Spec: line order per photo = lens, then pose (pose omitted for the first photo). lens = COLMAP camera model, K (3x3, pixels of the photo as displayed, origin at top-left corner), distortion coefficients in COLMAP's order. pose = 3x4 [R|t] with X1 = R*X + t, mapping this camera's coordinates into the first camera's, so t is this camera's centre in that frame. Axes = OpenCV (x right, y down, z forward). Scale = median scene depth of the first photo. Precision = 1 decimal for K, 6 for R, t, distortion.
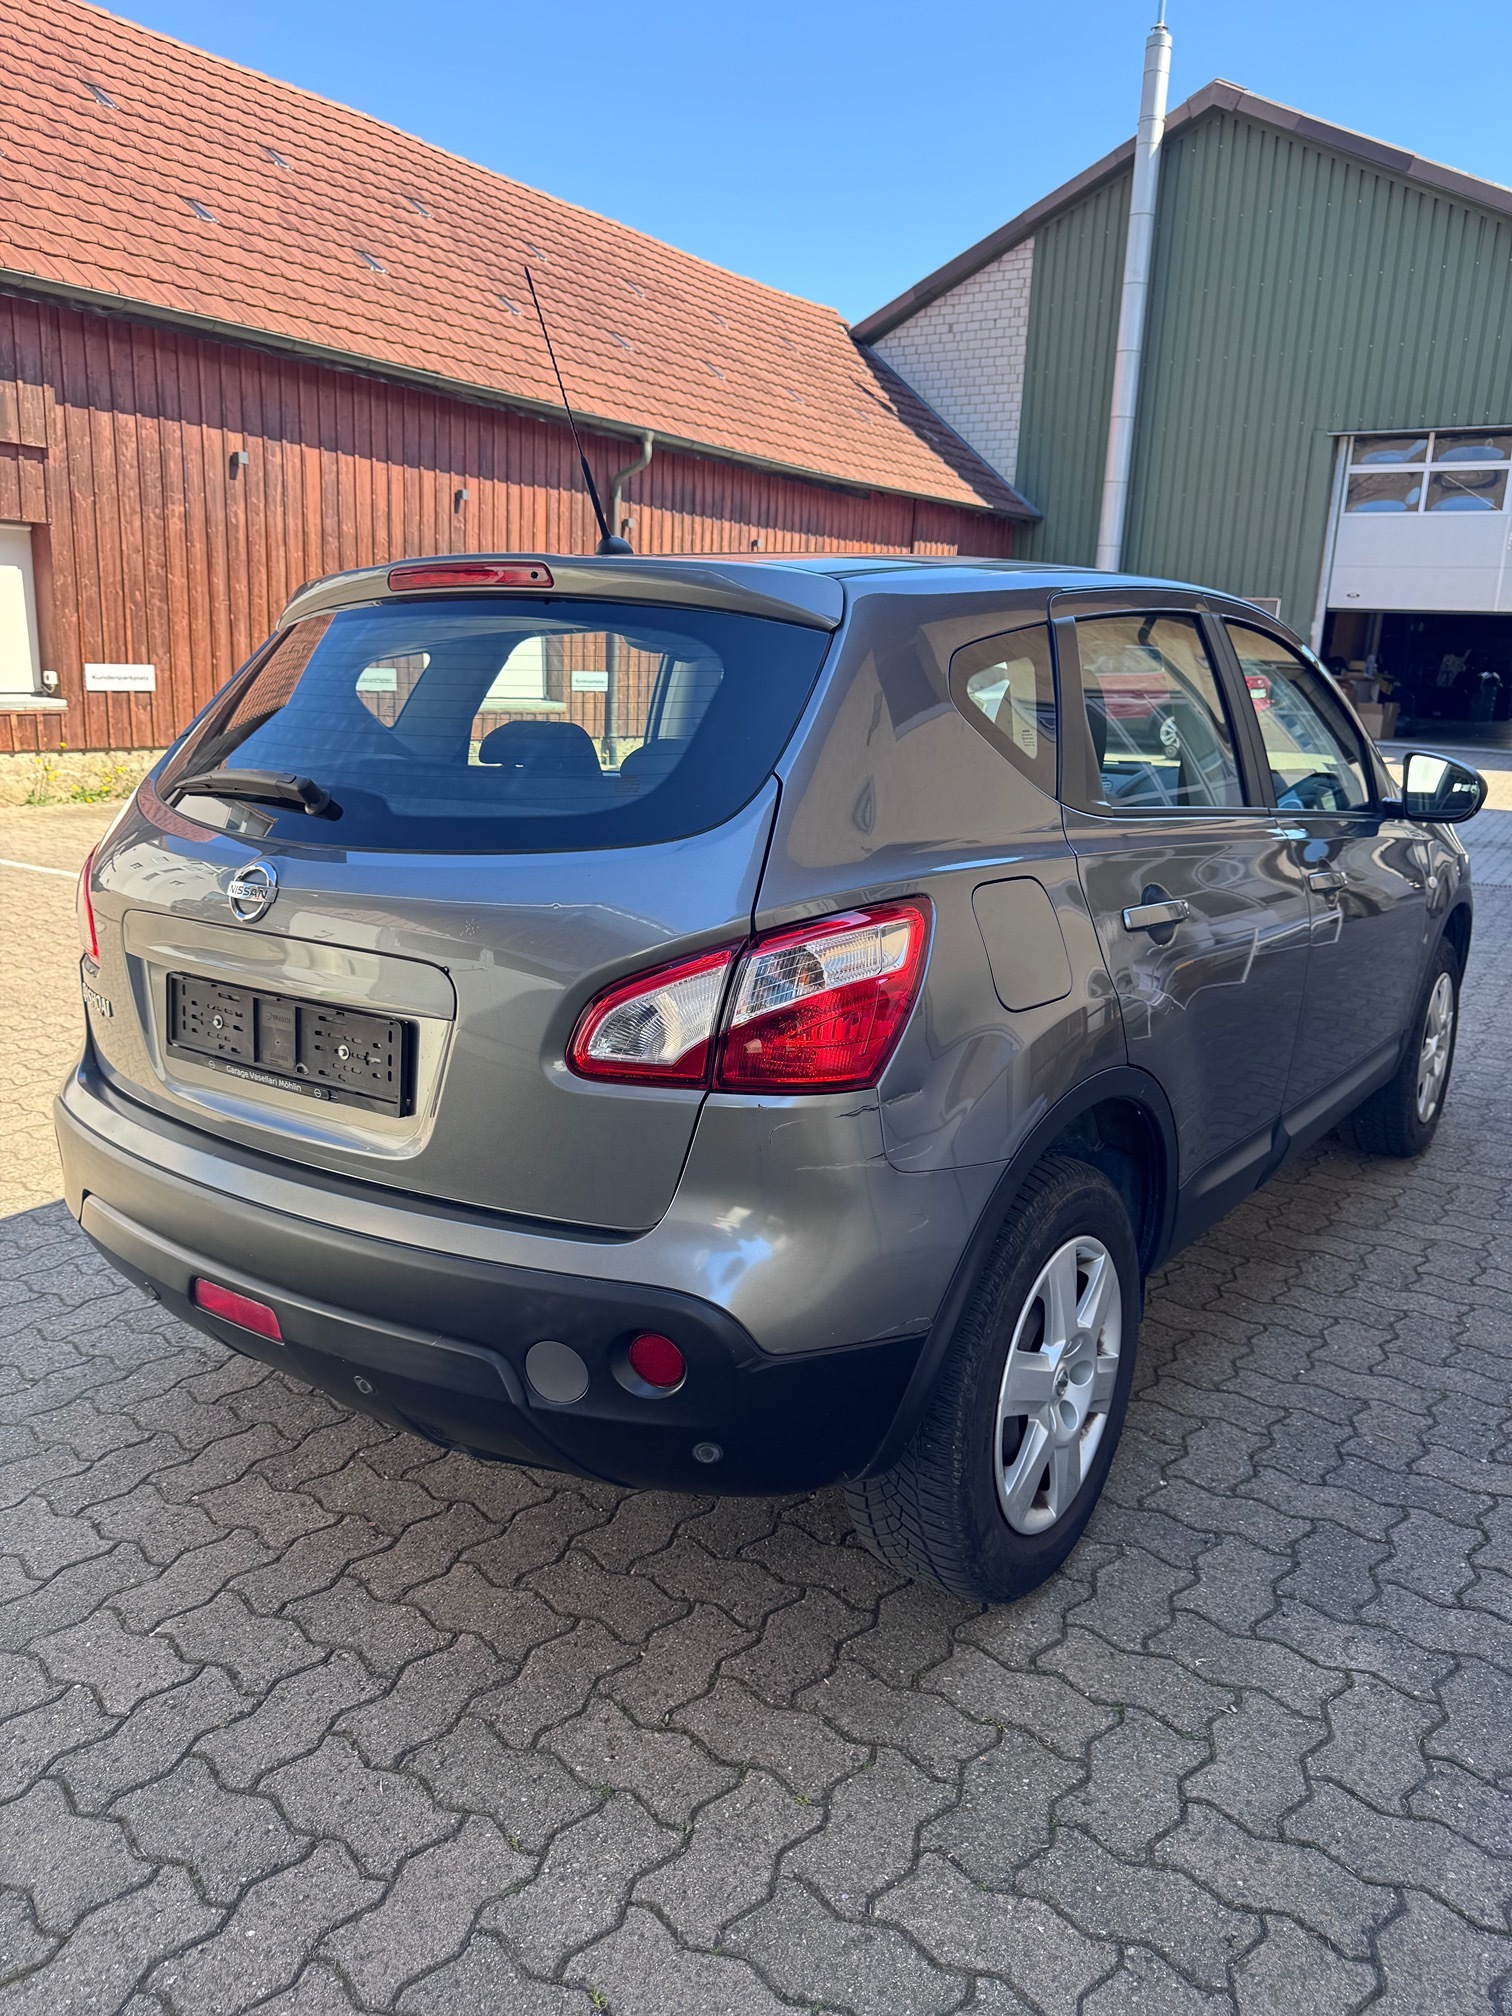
lens RADIAL K [[1429.5, 0, 734.7], [0, 1429.5, 992.6], [0, 0, 1]] dist [0.020552, -0.028982]
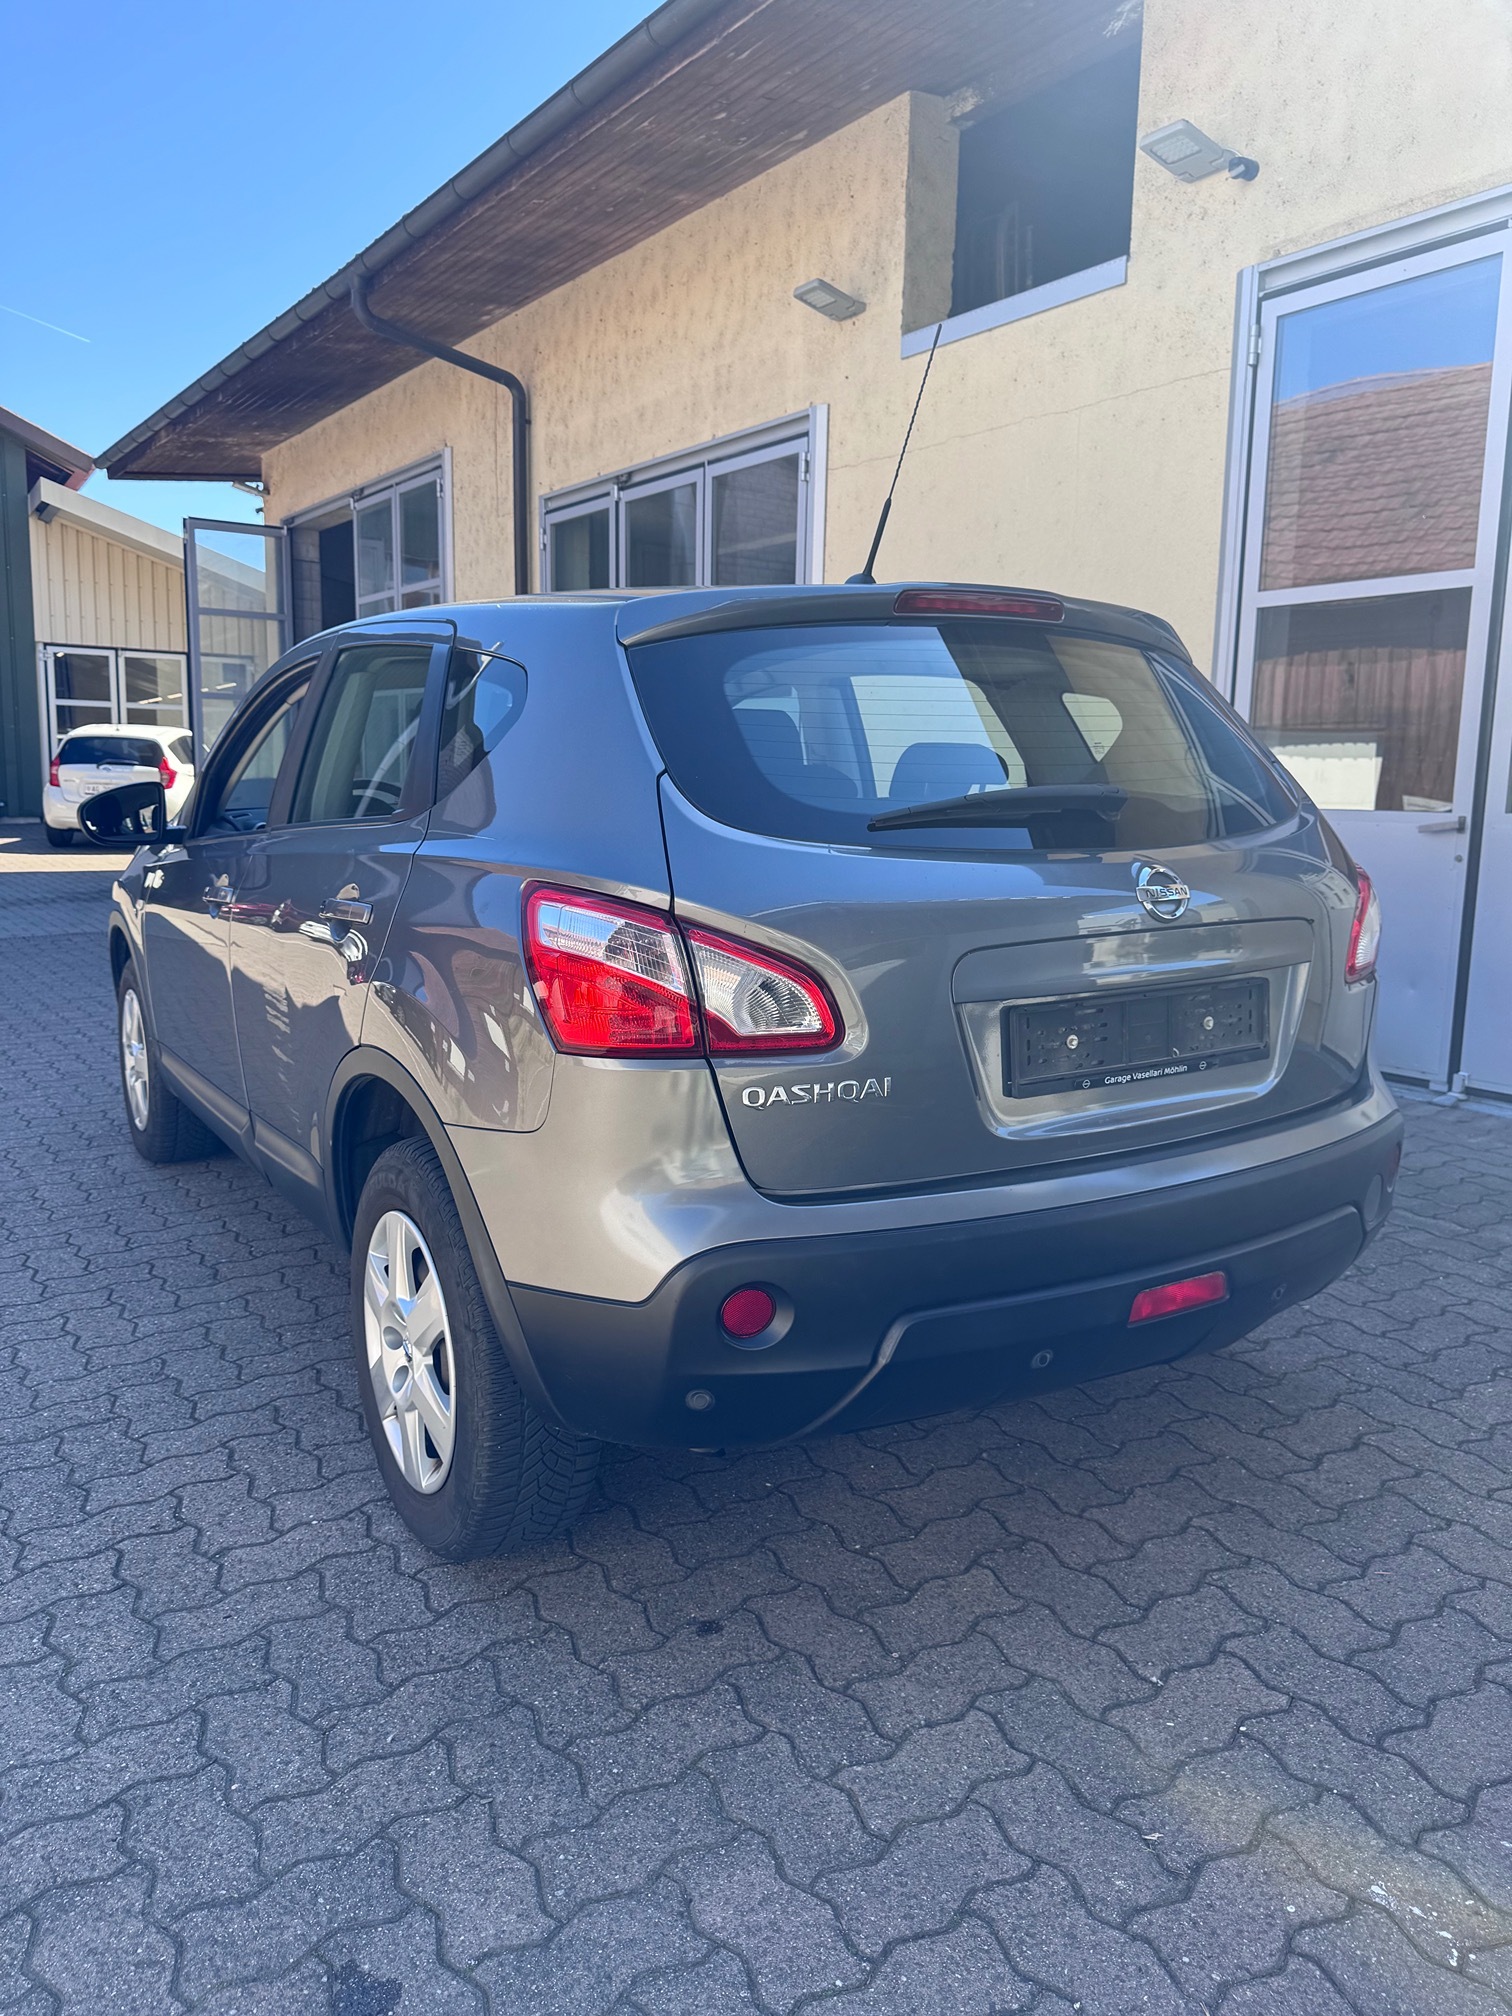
lens RADIAL K [[1429.5, 0, 752.3], [0, 1429.5, 1002.8], [0, 0, 1]] dist [0.020552, -0.028982]
pose [[0.384412, -0.169584, 0.907452, -1.407707], [0.209540, 0.973354, 0.093136, -0.150524], [-0.899066, 0.154345, 0.409704, 0.848695]]
